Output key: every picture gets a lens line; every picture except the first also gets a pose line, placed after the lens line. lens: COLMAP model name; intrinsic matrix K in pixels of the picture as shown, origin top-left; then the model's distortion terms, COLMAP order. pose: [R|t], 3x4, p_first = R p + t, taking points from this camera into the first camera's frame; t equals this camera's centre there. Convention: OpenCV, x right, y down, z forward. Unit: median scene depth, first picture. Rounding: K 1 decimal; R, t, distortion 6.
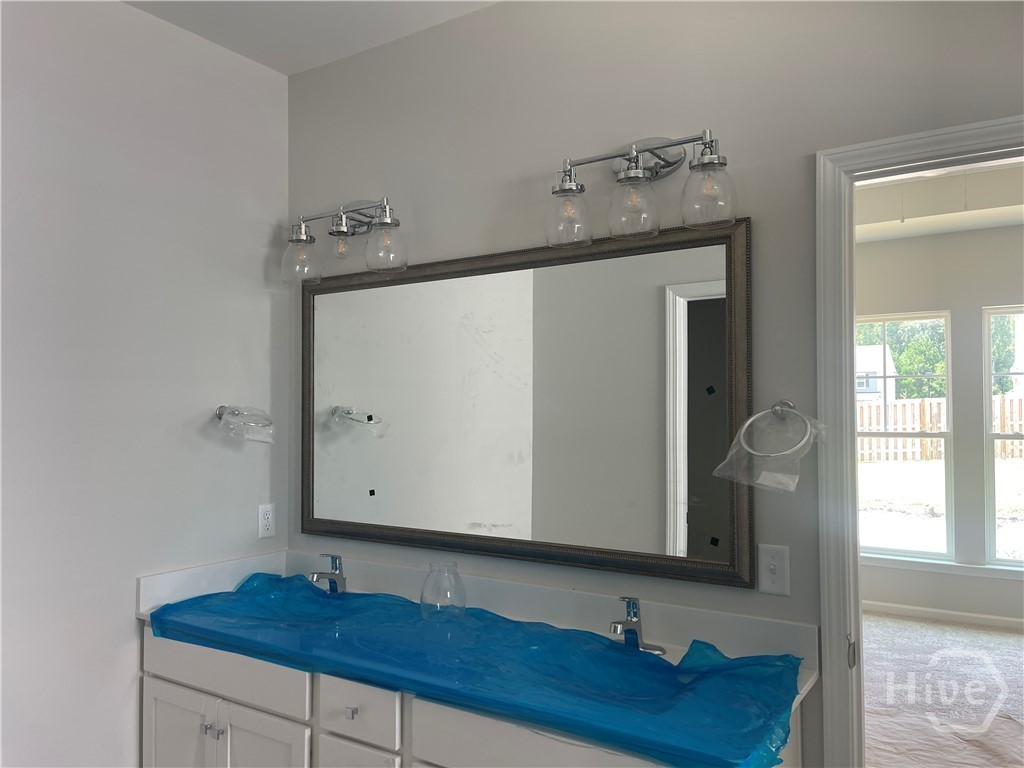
lens RADIAL K [[768.4, 0, 506.2], [0, 768.4, 393.3], [0, 0, 1]] dist [0.002490, -0.003020]
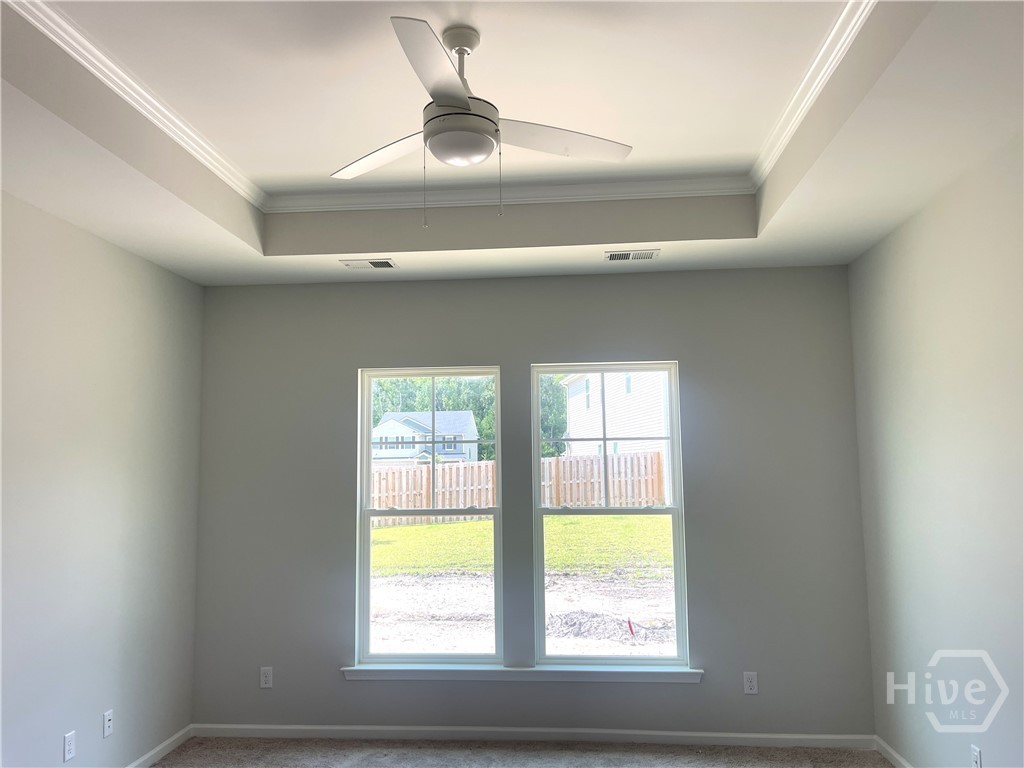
lens RADIAL K [[768.4, 0, 512.0], [0, 768.4, 387.3], [0, 0, 1]] dist [0.002490, -0.003020]
pose [[0.871396, 0.040411, 0.488913, 0.087919], [0.002640, 0.996201, -0.087045, -0.004183], [-0.490573, 0.077141, 0.867979, 0.127373]]
